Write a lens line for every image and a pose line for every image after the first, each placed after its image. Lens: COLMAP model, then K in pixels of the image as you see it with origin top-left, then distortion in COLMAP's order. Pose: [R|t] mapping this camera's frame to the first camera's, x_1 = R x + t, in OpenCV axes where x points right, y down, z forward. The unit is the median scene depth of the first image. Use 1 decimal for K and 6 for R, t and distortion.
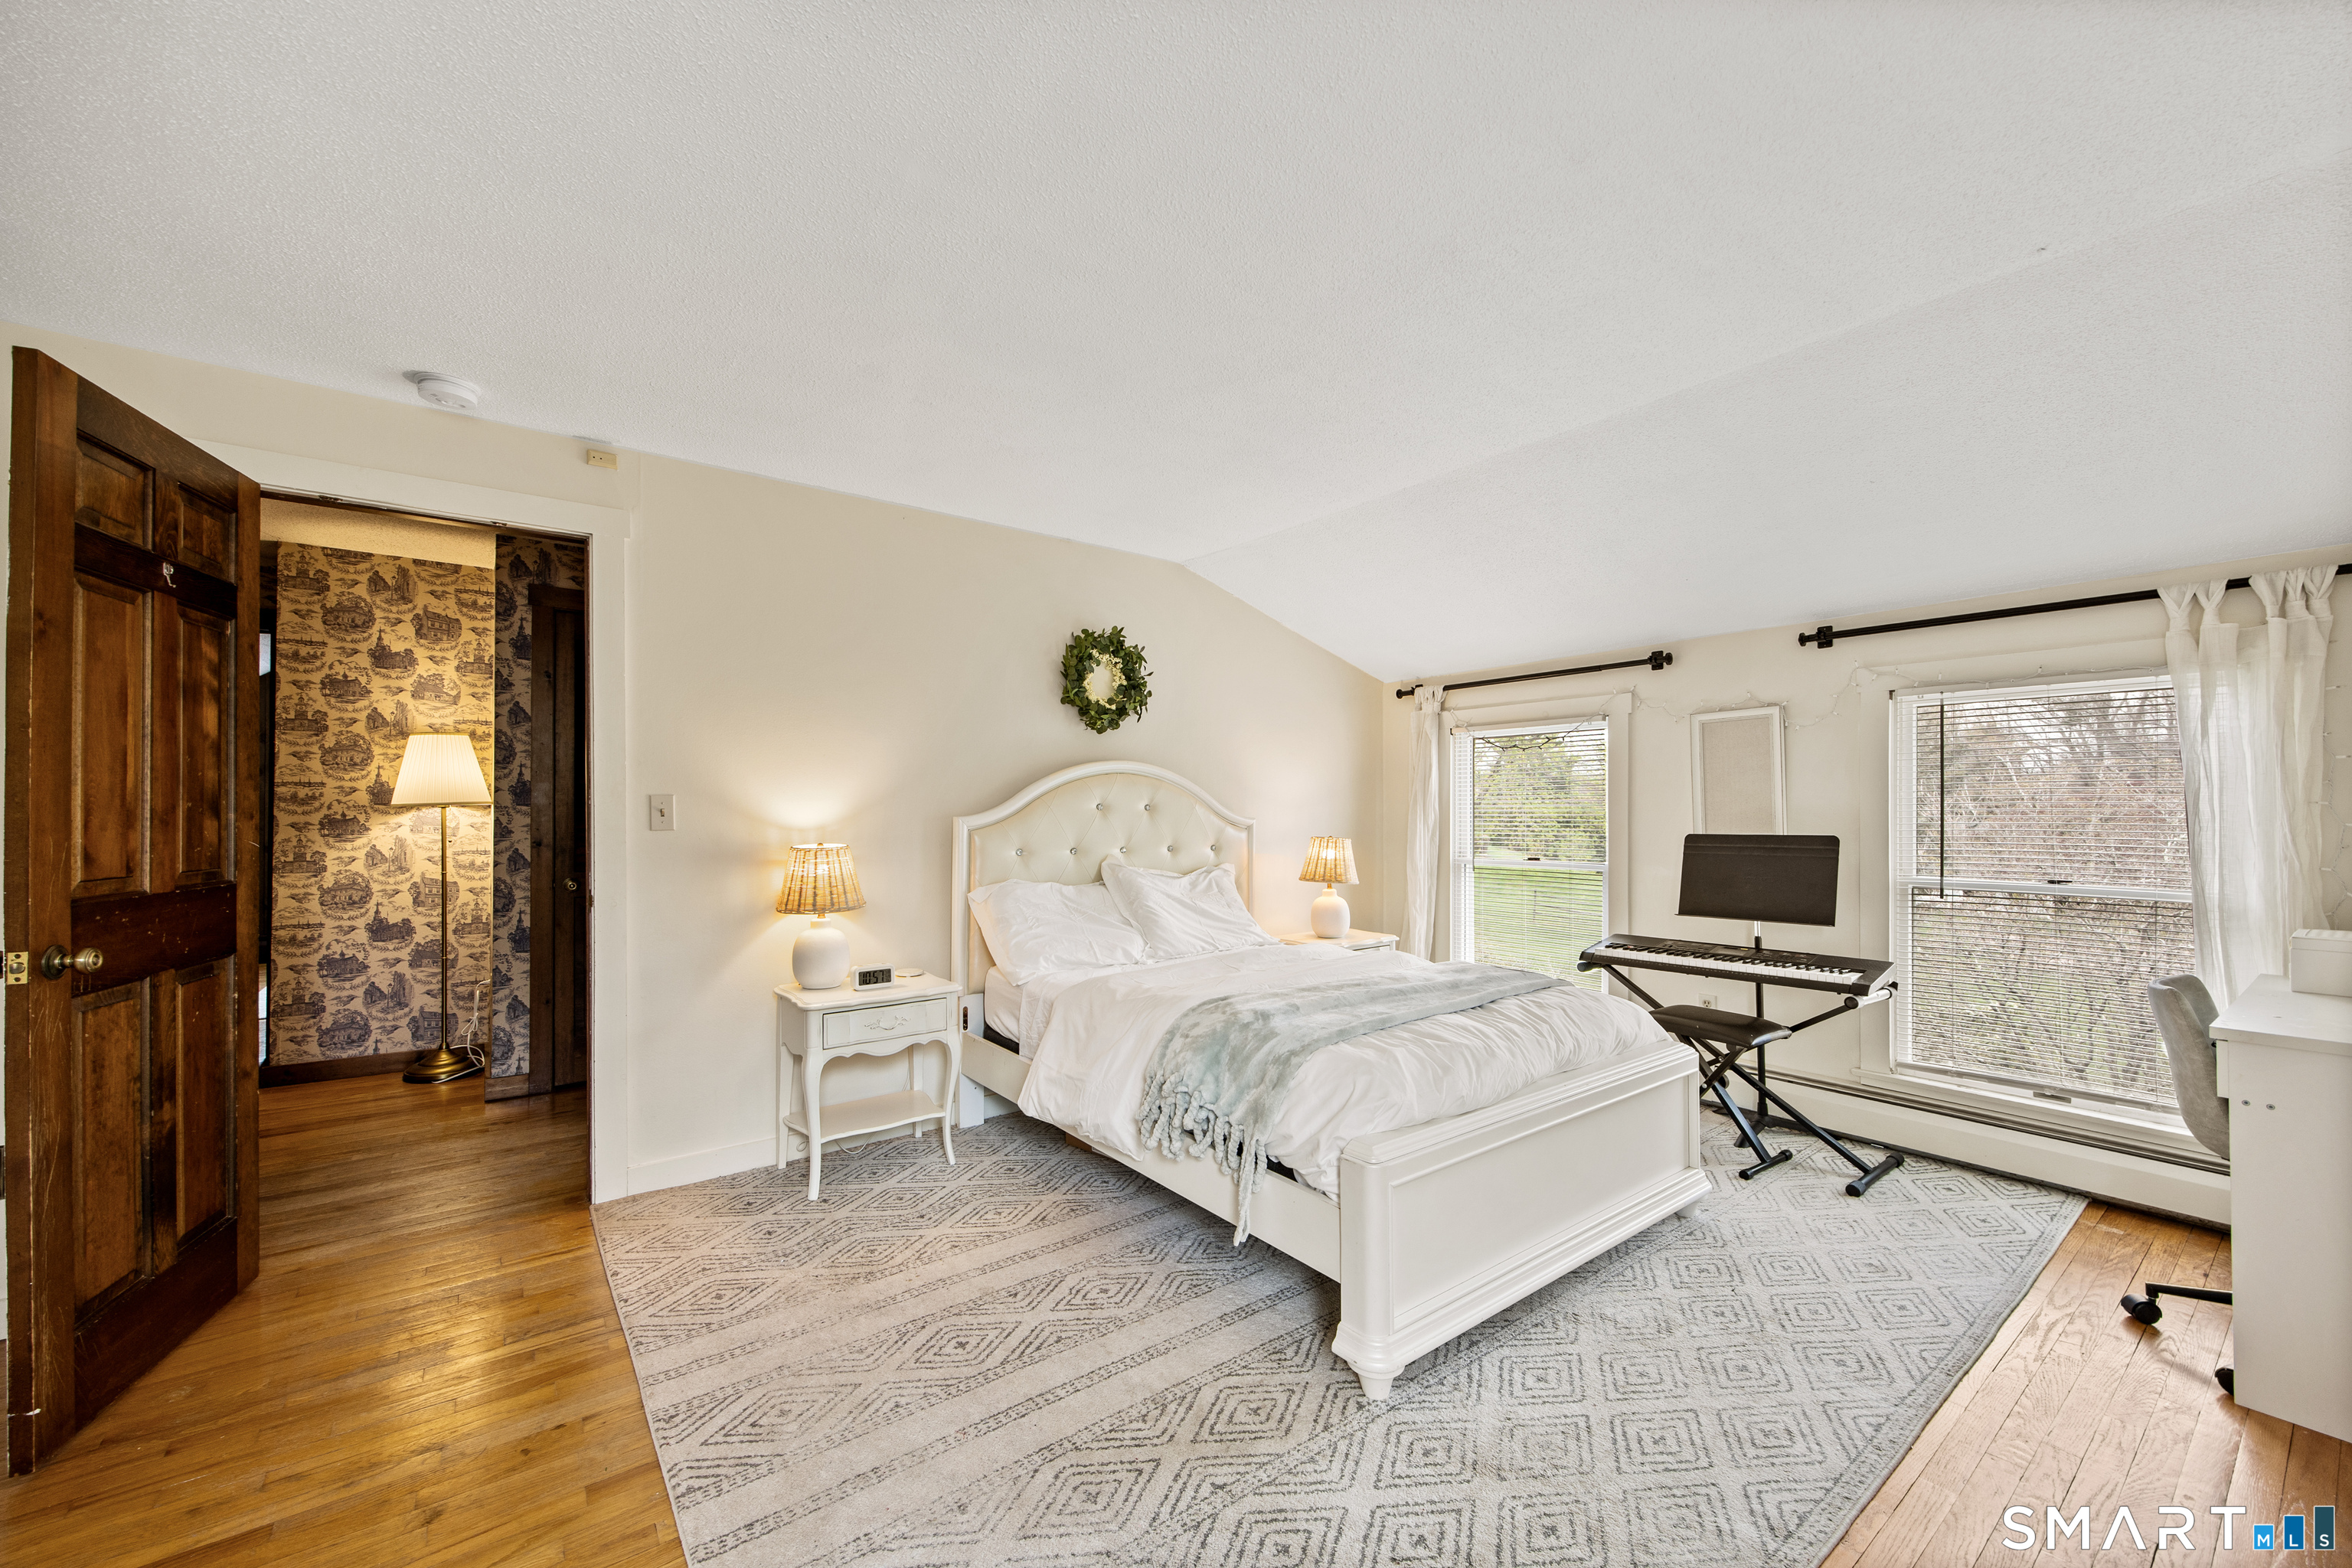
lens RADIAL K [[926.1, 0, 1170.6], [0, 926.1, 803.0], [0, 0, 1]] dist [-0.002979, 0.000819]
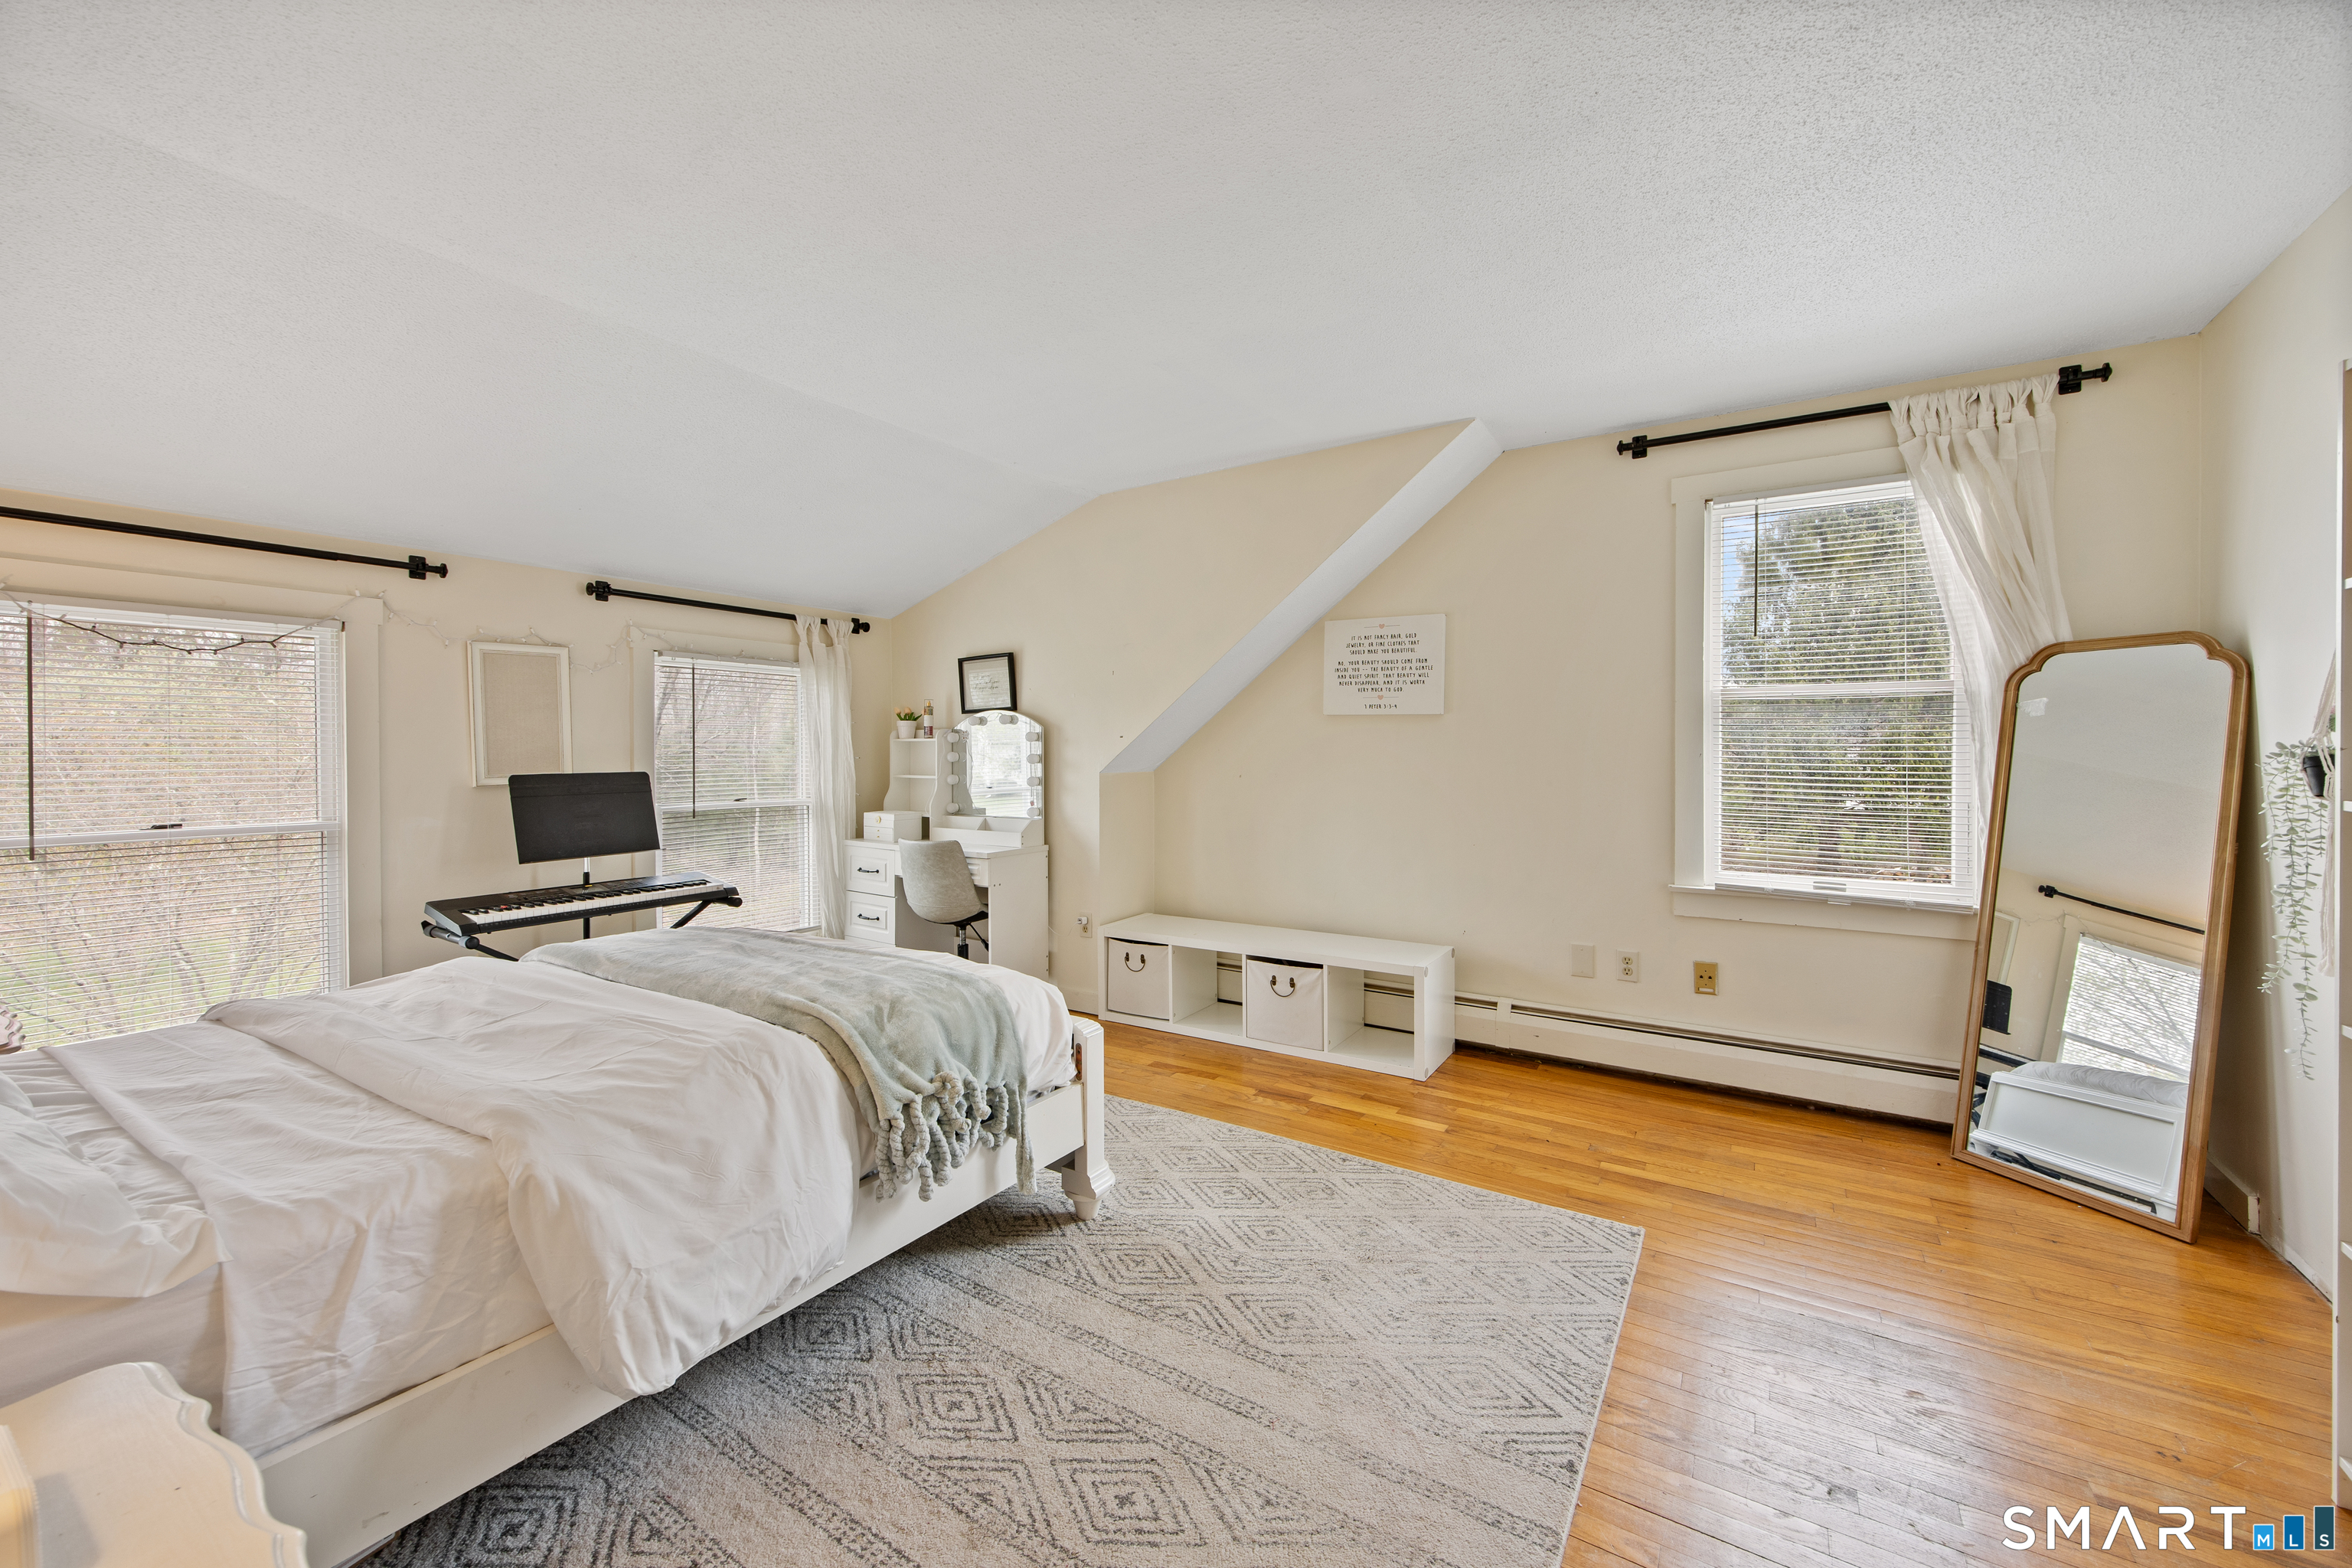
lens RADIAL K [[926.1, 0, 1163.4], [0, 926.1, 772.6], [0, 0, 1]] dist [-0.002979, 0.000819]
pose [[-0.341195, -0.019796, 0.939784, -0.473604], [-0.008954, 0.999801, 0.017809, 0.008092], [-0.939950, -0.002338, -0.341305, 0.645736]]
